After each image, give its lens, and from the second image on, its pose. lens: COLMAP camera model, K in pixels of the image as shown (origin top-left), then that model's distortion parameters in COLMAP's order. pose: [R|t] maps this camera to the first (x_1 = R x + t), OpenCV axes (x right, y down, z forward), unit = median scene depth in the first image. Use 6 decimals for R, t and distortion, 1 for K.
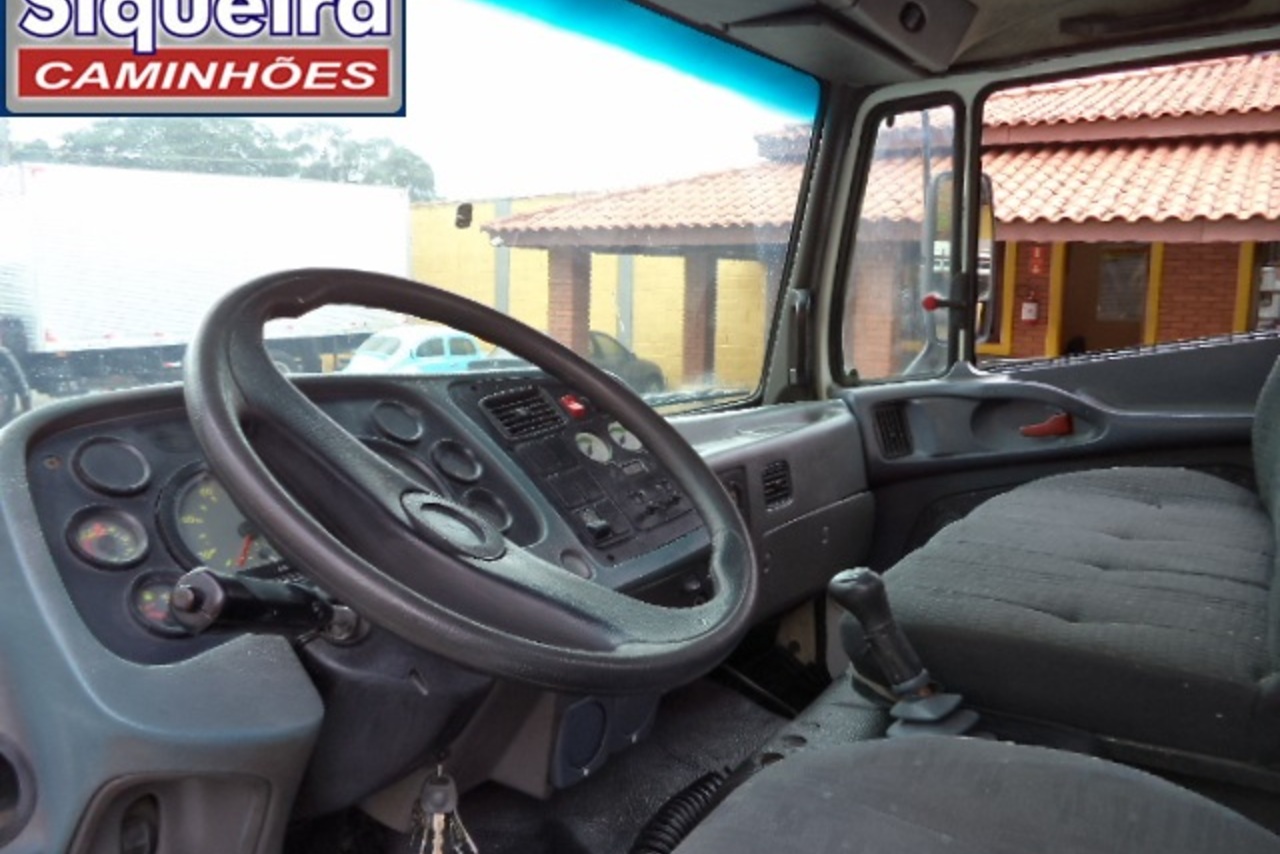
lens RADIAL K [[1018.7, 0, 636.2], [0, 1018.7, 420.0], [0, 0, 1]] dist [-0.016842, -0.014279]
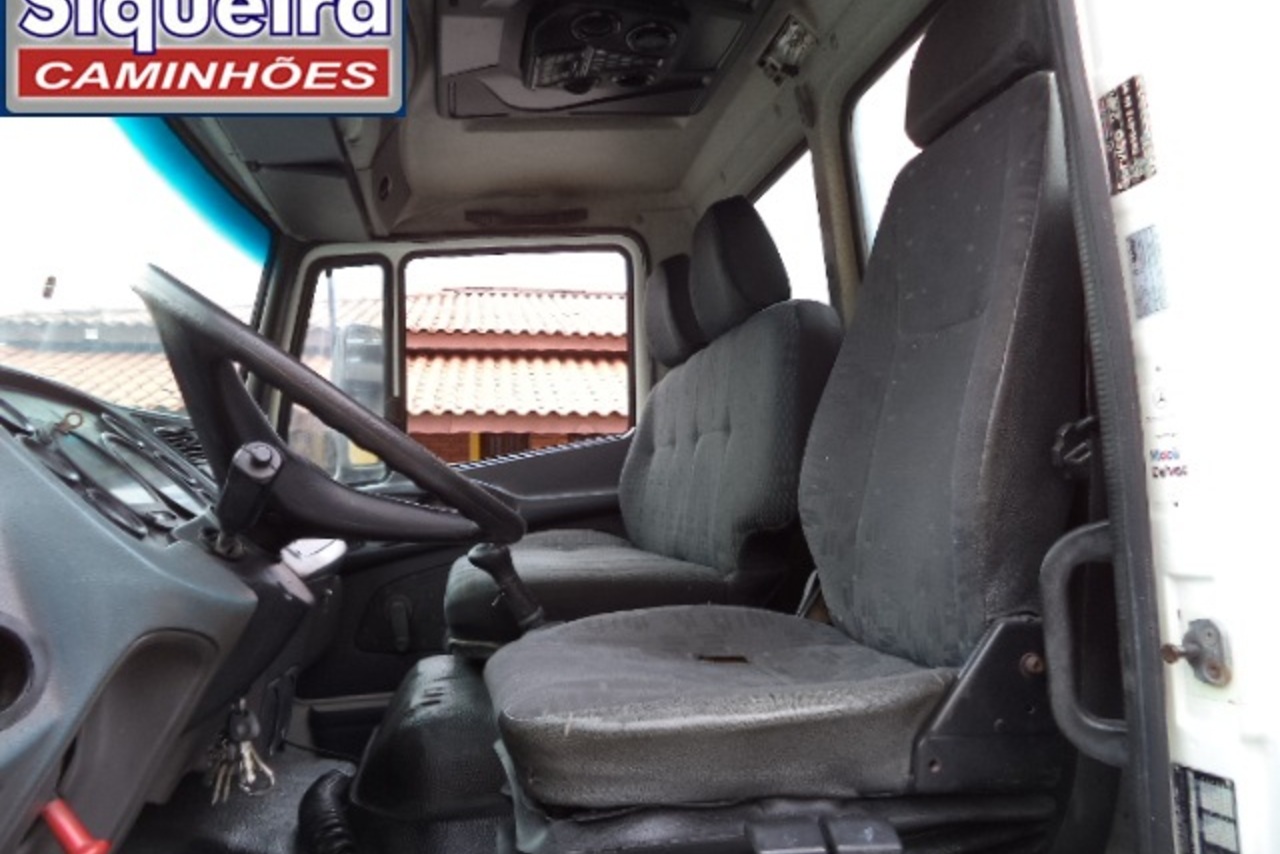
lens RADIAL K [[1018.7, 0, 641.8], [0, 1018.7, 429.2], [0, 0, 1]] dist [-0.016842, -0.014279]
pose [[0.743261, 0.025155, 0.668528, -0.294092], [0.107560, 0.981799, -0.156527, 0.123753], [-0.660298, 0.188248, 0.727027, -0.091499]]
